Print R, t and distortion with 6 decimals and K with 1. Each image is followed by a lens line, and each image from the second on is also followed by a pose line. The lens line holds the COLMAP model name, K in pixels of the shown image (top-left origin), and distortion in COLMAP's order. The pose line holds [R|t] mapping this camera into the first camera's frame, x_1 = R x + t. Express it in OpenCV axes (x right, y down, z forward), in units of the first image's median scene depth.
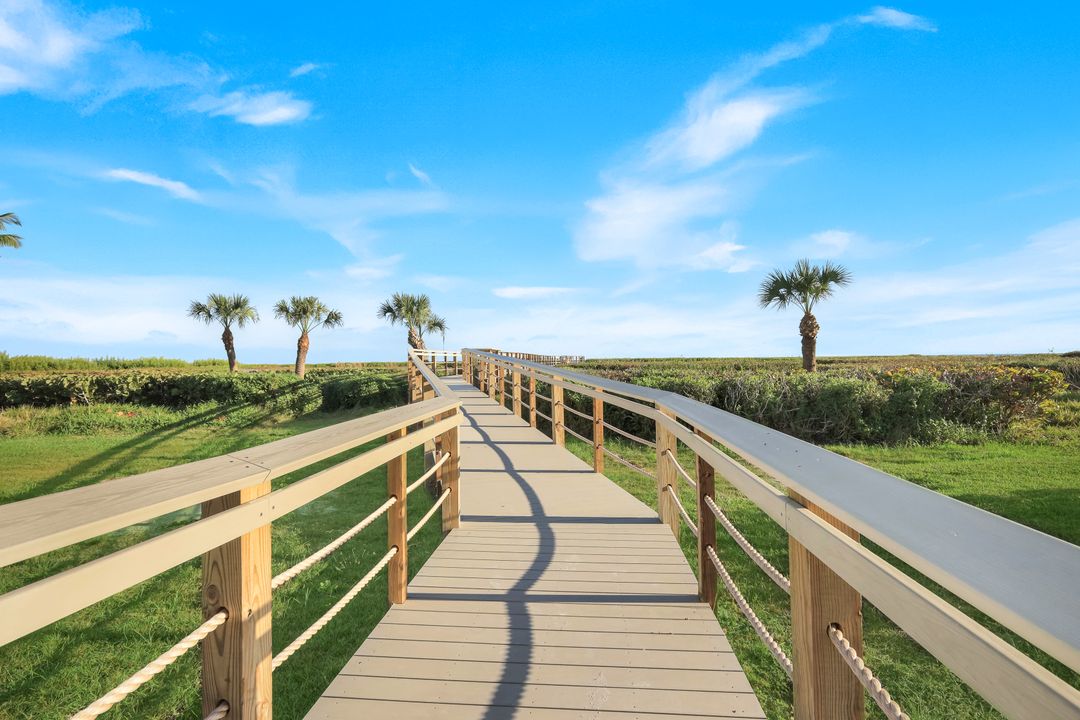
lens RADIAL K [[477.7, 0, 540.0], [0, 477.7, 356.8], [0, 0, 1]] dist [0.004209, 0.000098]
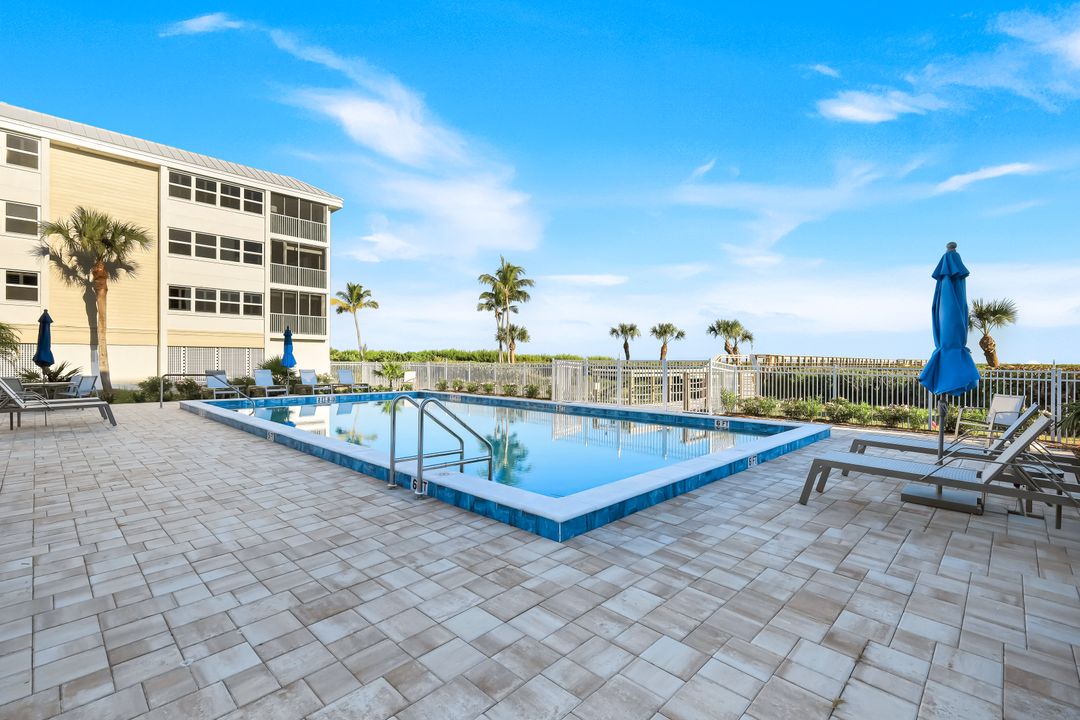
lens RADIAL K [[477.7, 0, 536.9], [0, 477.7, 360.2], [0, 0, 1]] dist [0.004209, 0.000098]
pose [[0.772073, 0.022929, -0.635120, 0.266038], [-0.018668, 0.999736, 0.013399, -0.003499], [0.635260, 0.001511, 0.772297, -0.665715]]
